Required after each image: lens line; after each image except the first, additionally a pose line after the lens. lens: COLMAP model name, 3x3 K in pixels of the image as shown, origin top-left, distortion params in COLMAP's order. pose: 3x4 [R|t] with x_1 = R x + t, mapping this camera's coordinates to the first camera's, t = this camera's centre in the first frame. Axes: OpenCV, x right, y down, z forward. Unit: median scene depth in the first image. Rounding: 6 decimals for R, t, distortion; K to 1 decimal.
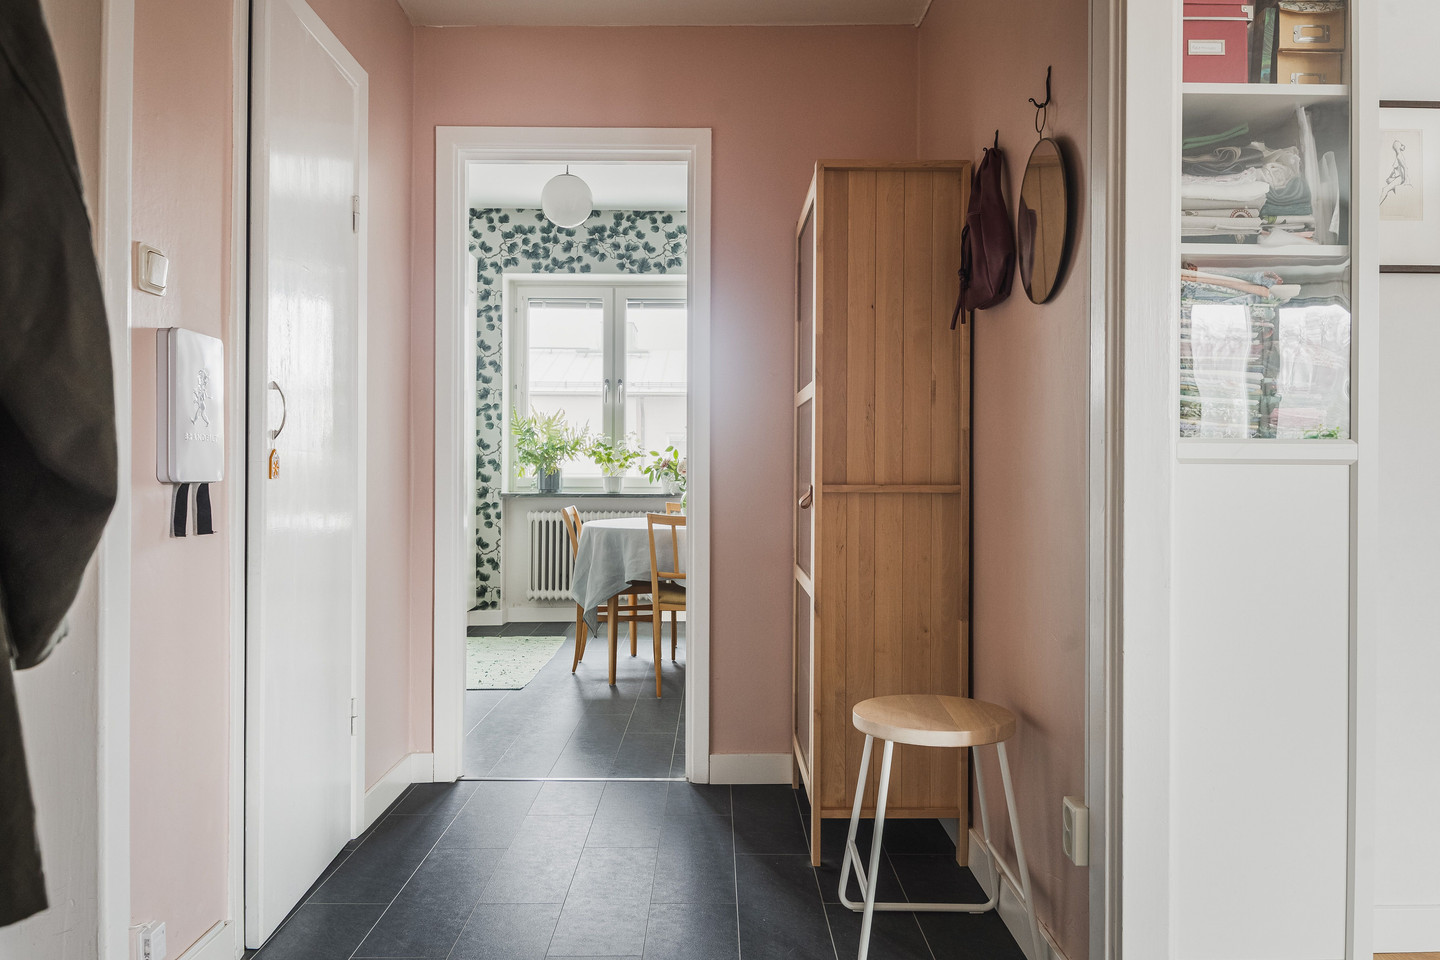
lens RADIAL K [[1078.2, 0, 723.8], [0, 1078.2, 474.2], [0, 0, 1]] dist [-0.006811, -0.017844]
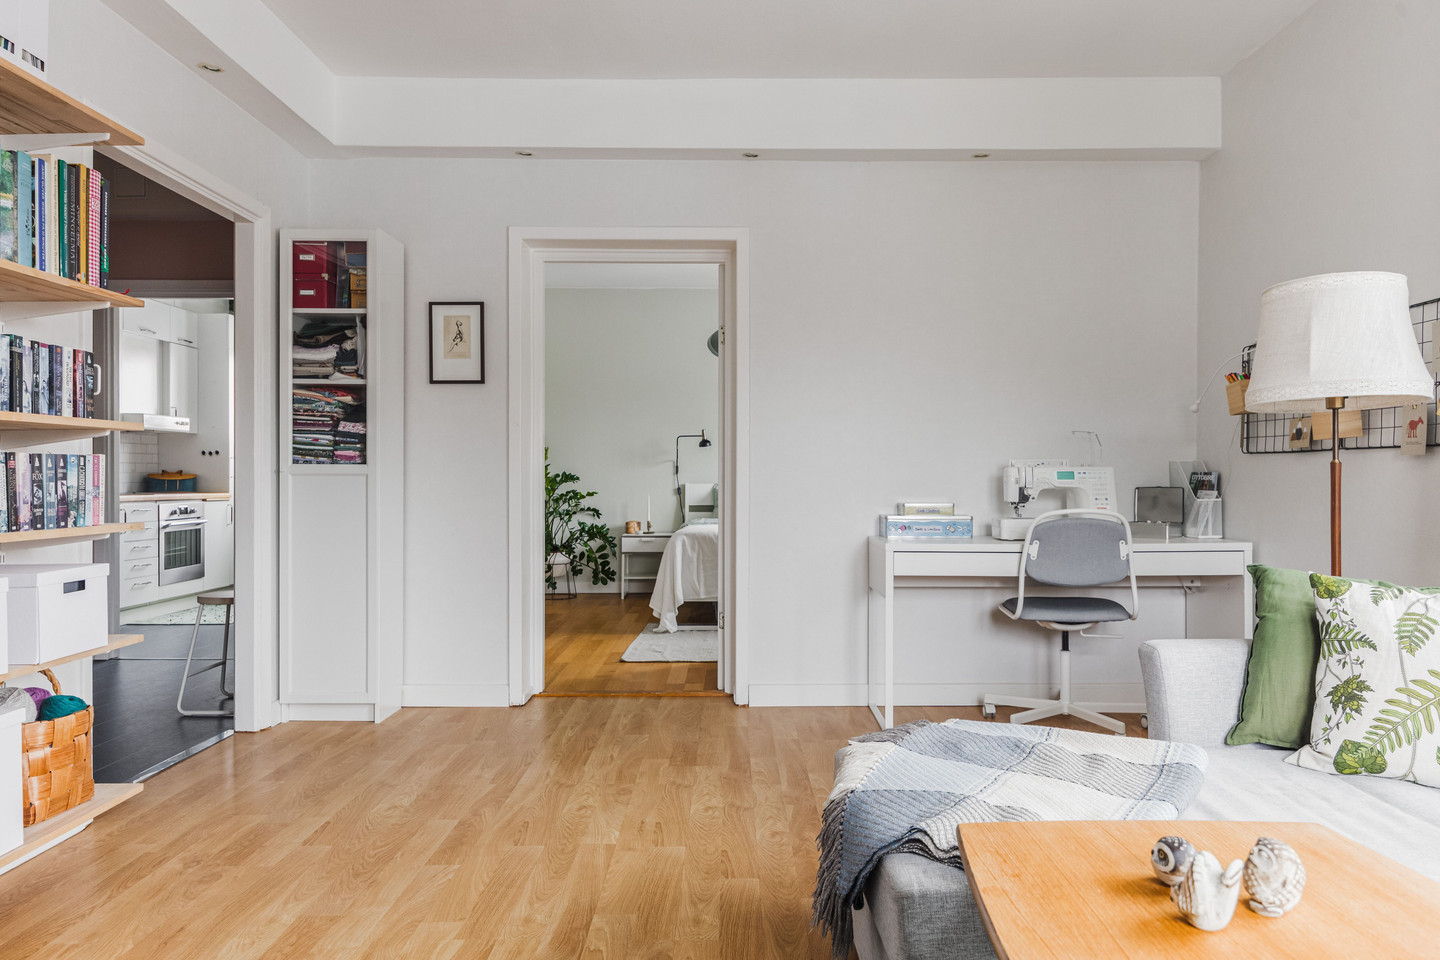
lens RADIAL K [[979.7, 0, 724.8], [0, 979.7, 481.8], [0, 0, 1]] dist [0.004252, 0.000306]
pose [[0.999992, -0.003961, 0.000340, 0.412317], [0.003960, 0.999991, 0.001719, 0.001104], [-0.000346, -0.001717, 0.999998, -0.333217]]
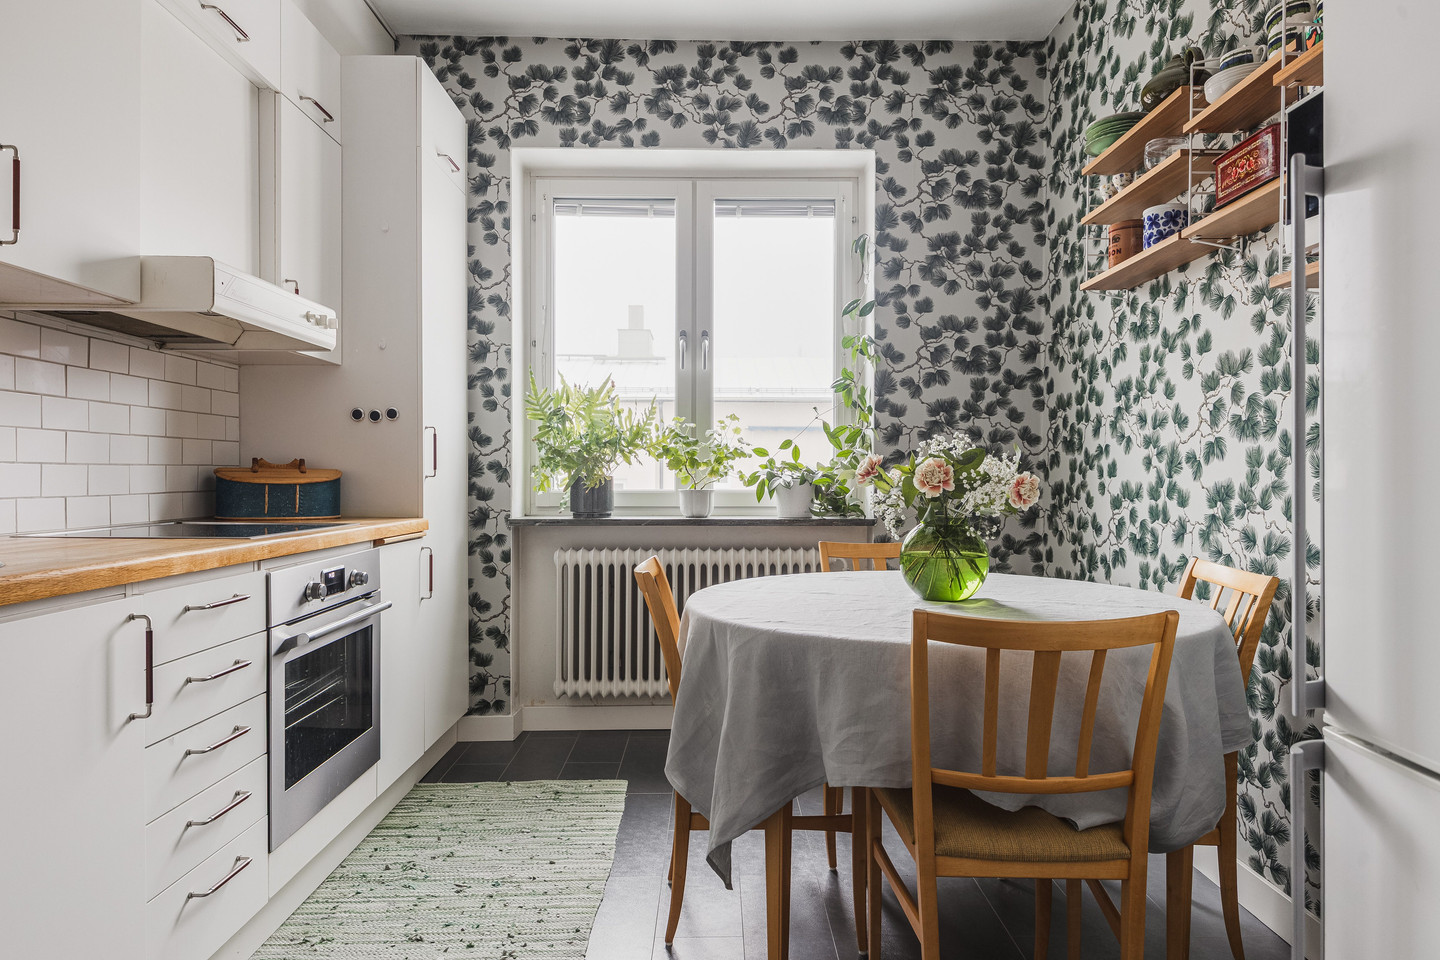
lens RADIAL K [[903.1, 0, 718.2], [0, 903.1, 484.3], [0, 0, 1]] dist [-0.000657, -0.000915]
pose [[0.999964, -0.004167, 0.007361, -0.095580], [0.004125, 0.999975, 0.005711, -0.003957], [-0.007385, -0.005681, 0.999957, 0.501868]]
